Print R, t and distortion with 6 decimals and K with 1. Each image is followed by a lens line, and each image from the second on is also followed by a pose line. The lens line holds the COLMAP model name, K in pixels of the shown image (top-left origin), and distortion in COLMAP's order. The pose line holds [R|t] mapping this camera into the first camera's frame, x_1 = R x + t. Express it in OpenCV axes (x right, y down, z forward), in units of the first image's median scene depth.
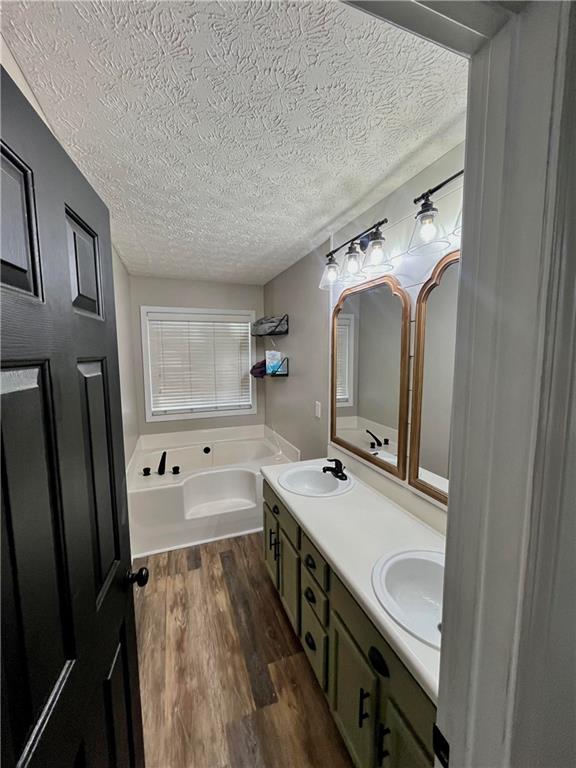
lens RADIAL K [[312.8, 0, 292.0], [0, 312.8, 389.5], [0, 0, 1]] dist [-0.000671, -0.000518]
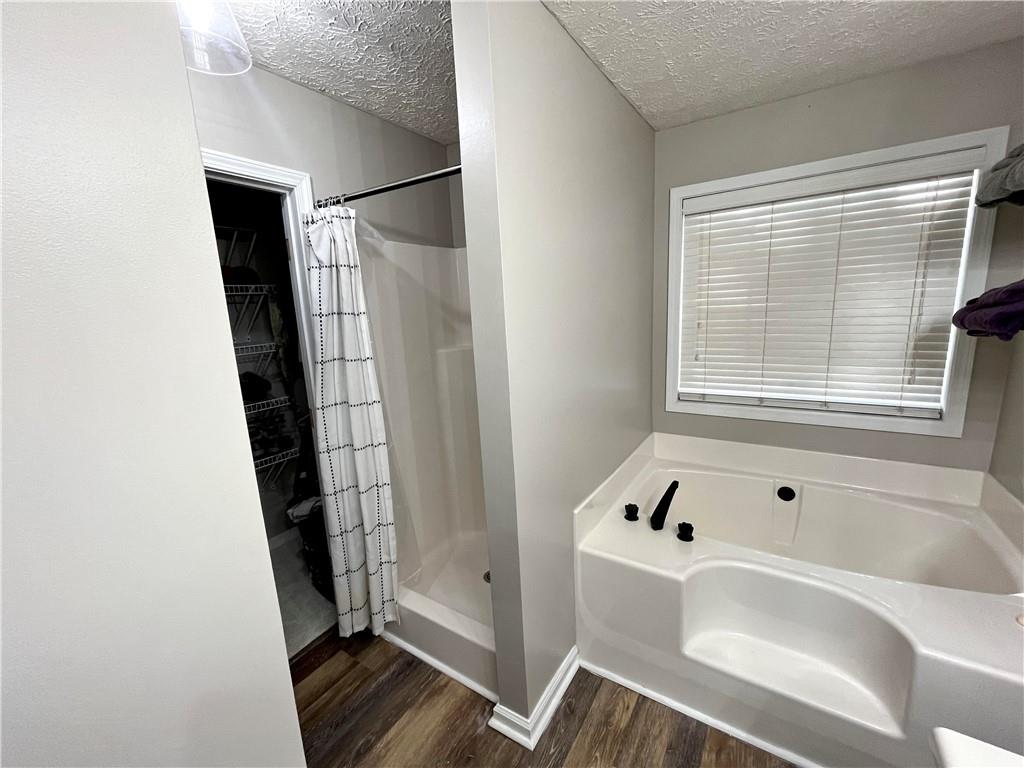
lens RADIAL K [[417.1, 0, 511.7], [0, 417.1, 382.9], [0, 0, 1]] dist [-0.000671, -0.000518]
pose [[0.580607, 0.125983, -0.804378, -0.040809], [-0.047326, 0.991508, 0.121132, -0.019563], [0.812807, -0.032262, 0.581639, 0.354542]]
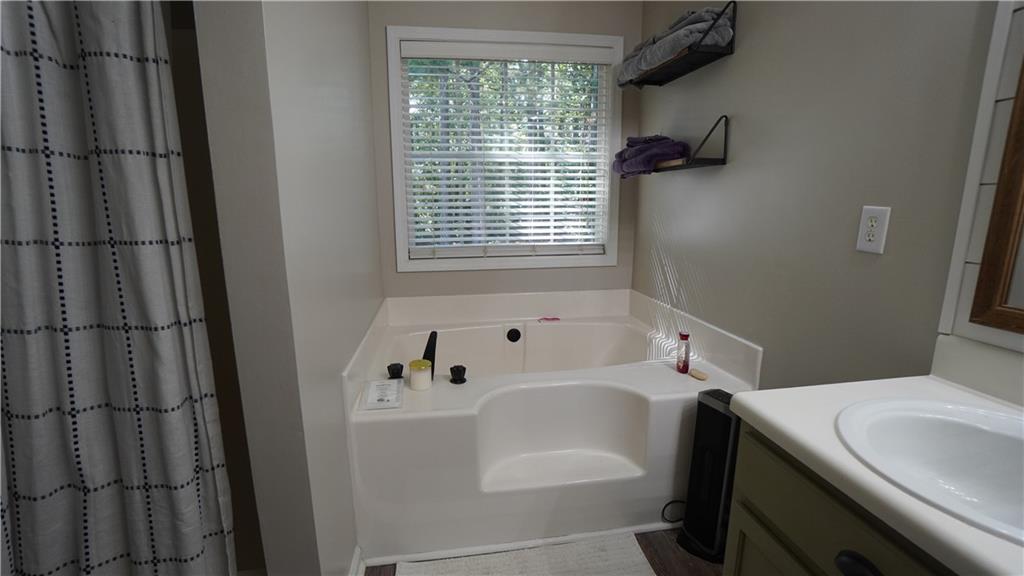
lens RADIAL K [[459.0, 0, 510.1], [0, 459.0, 291.5], [0, 0, 1]] dist [-0.003608, -0.000186]
pose [[0.977604, 0.039903, -0.206636, -0.140188], [-0.023896, 0.996557, 0.079391, 0.073541], [0.209092, -0.072675, 0.975192, 0.324973]]
